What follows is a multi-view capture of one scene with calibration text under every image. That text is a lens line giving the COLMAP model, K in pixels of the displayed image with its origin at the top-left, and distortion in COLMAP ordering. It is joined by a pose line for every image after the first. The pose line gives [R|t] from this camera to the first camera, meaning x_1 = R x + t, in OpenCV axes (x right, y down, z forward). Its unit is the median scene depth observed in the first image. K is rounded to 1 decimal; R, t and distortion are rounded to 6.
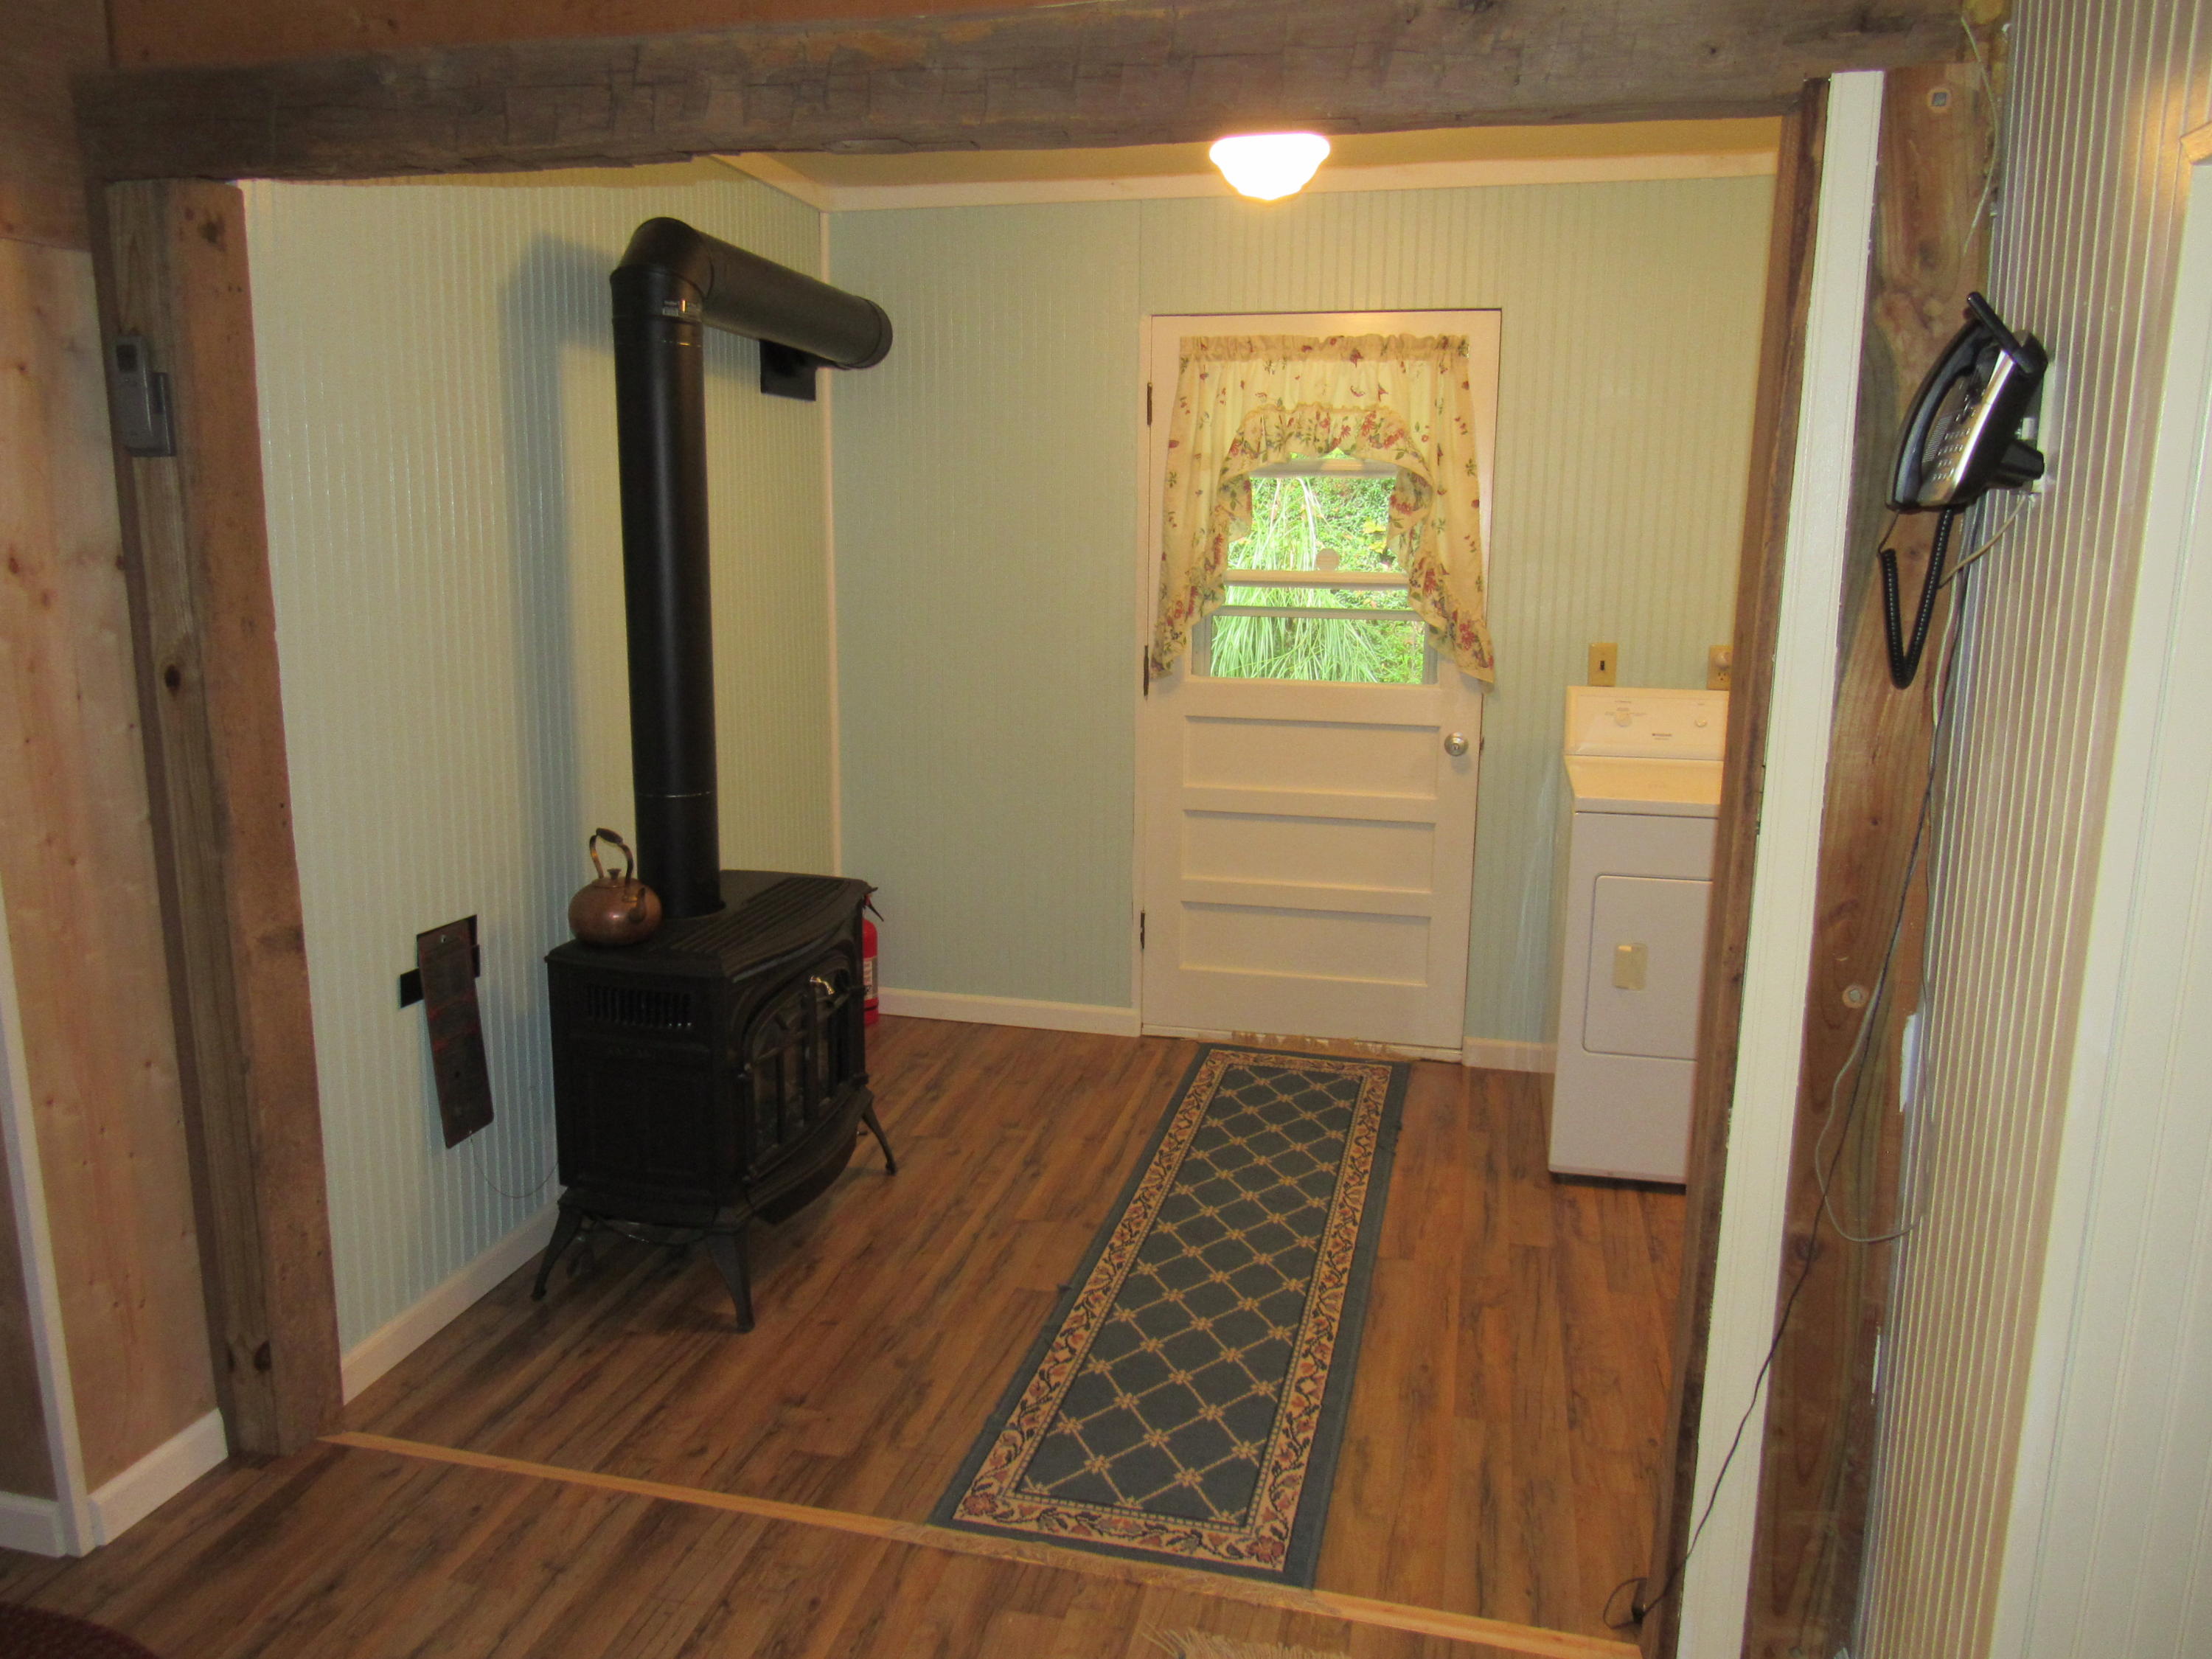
lens RADIAL K [[1563.2, 0, 1109.5], [0, 1563.2, 823.0], [0, 0, 1]] dist [-0.034712, 0.007297]
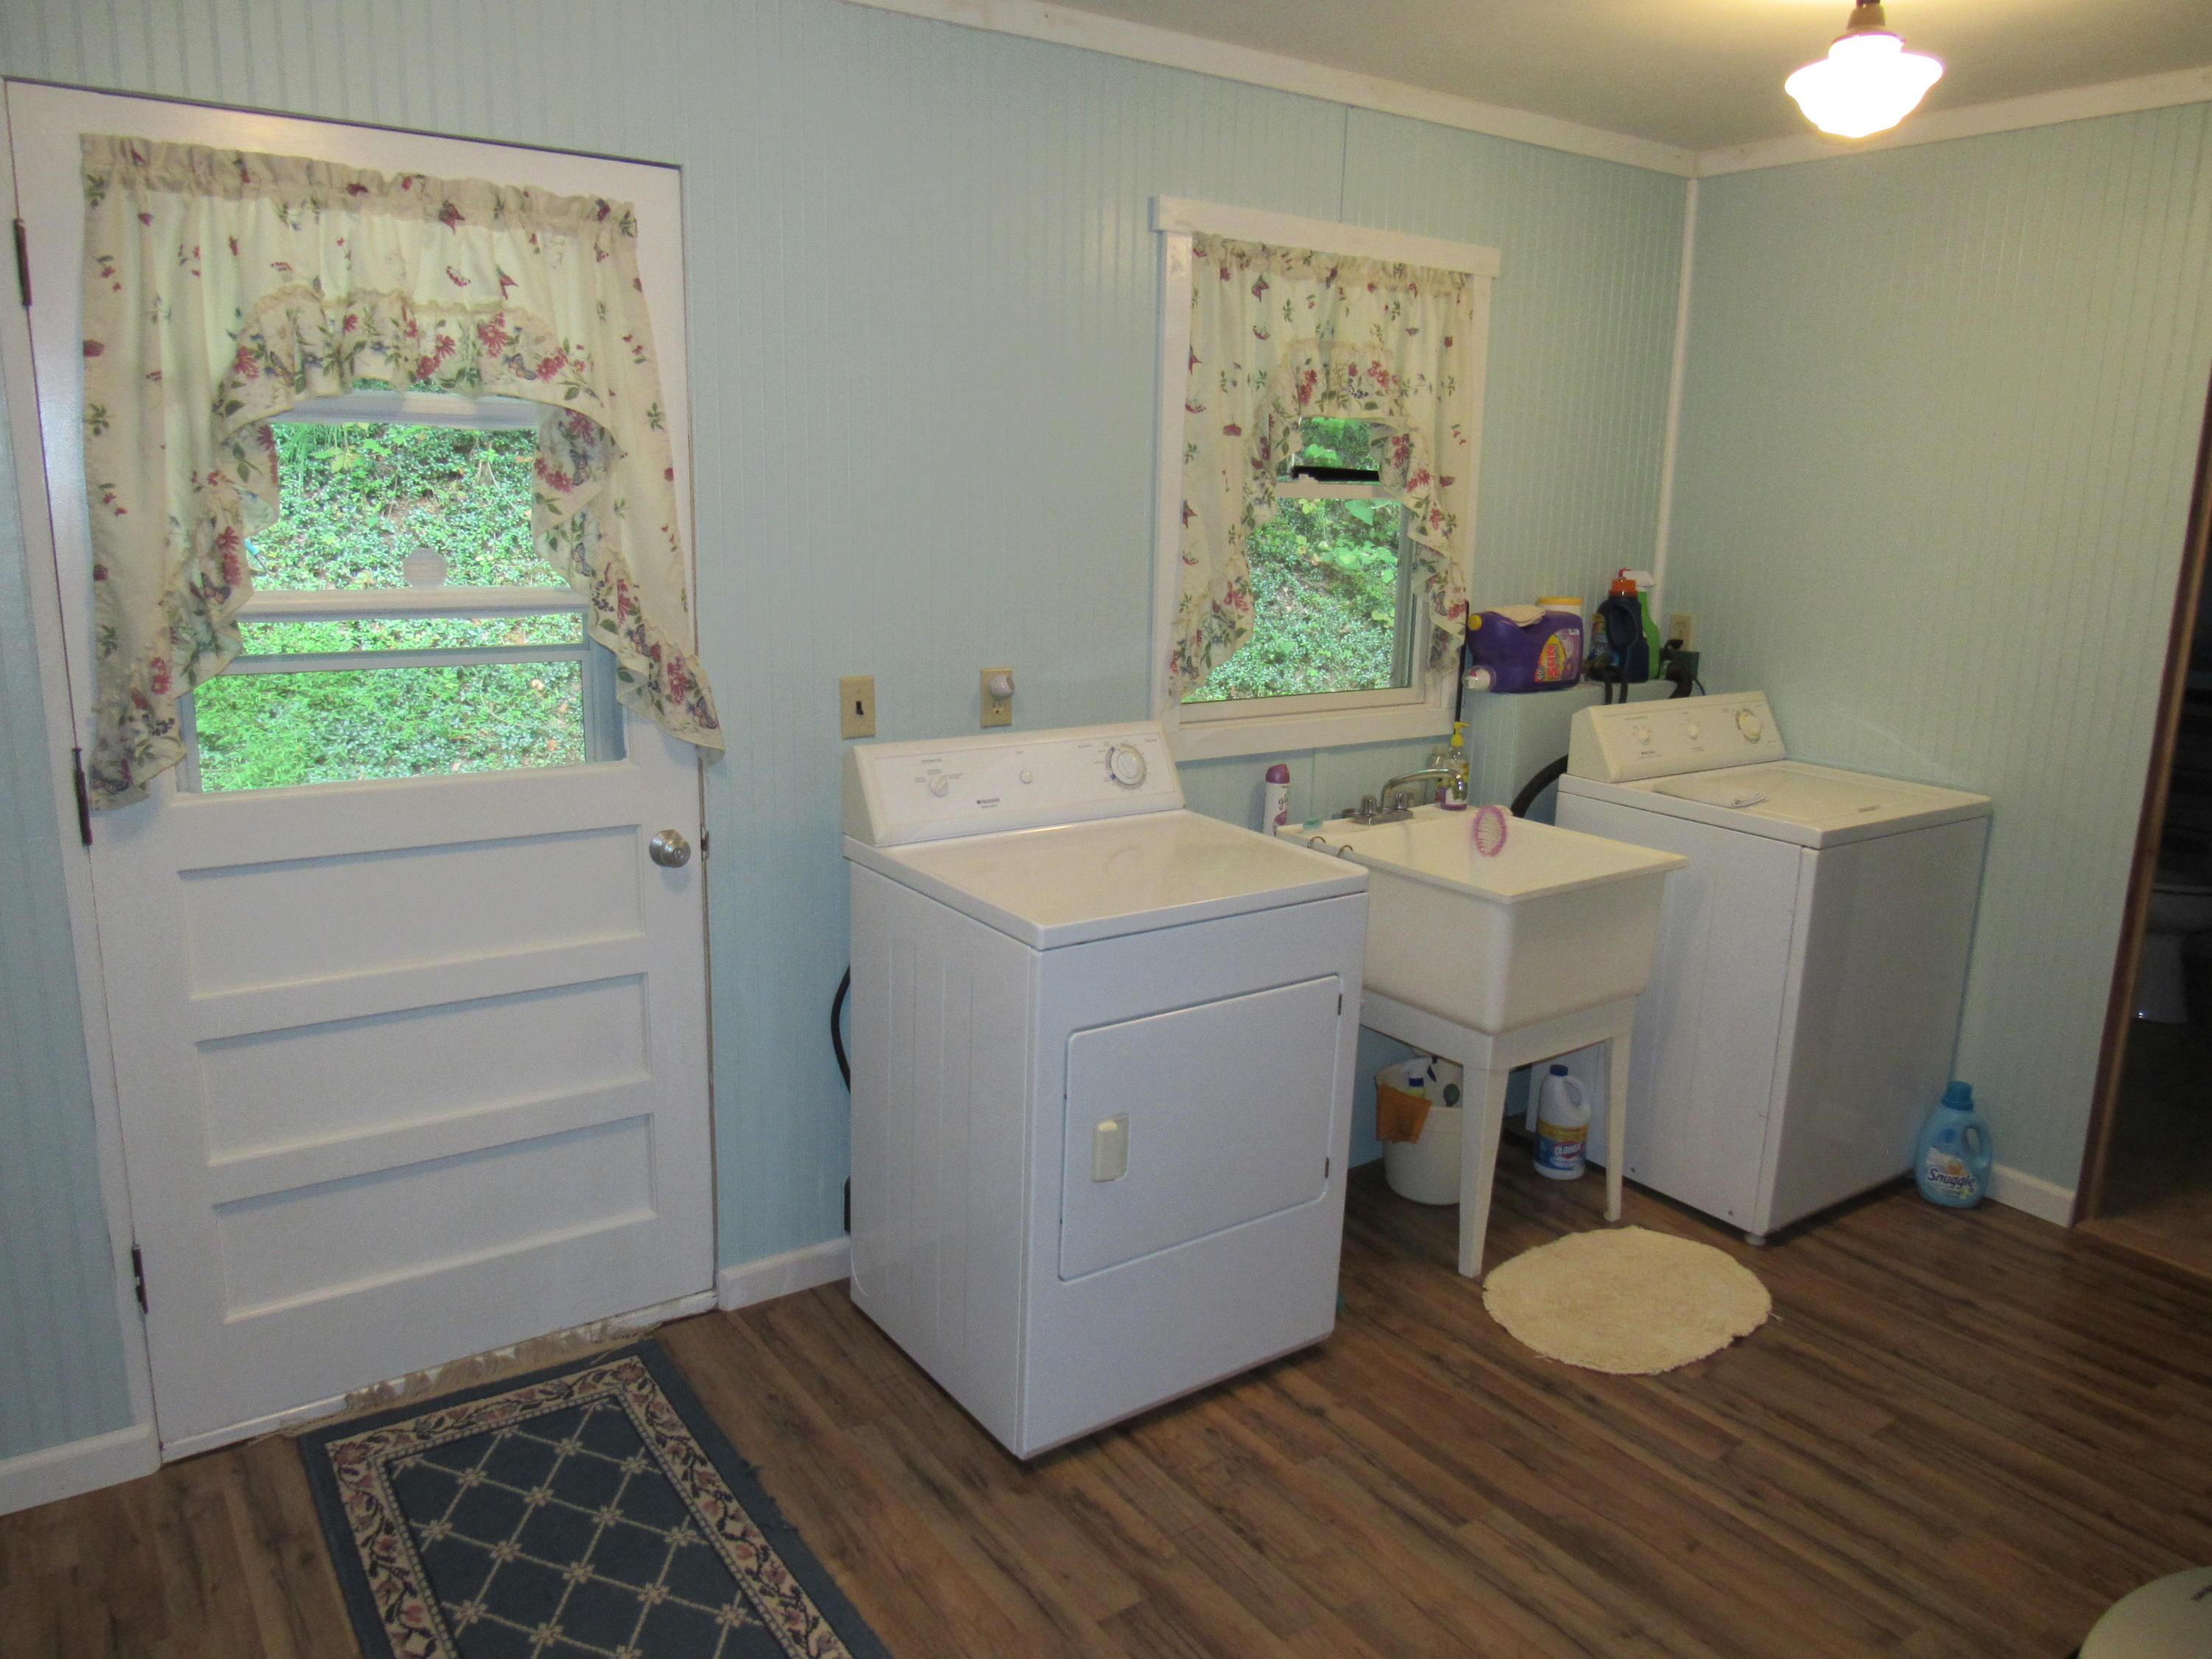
lens RADIAL K [[1563.2, 0, 1103.7], [0, 1563.2, 825.6], [0, 0, 1]] dist [-0.034712, 0.007297]
pose [[0.655185, -0.151393, 0.740143, -0.138557], [0.128643, 0.987764, 0.088166, -0.095092], [-0.744435, 0.037449, 0.666644, 0.442180]]
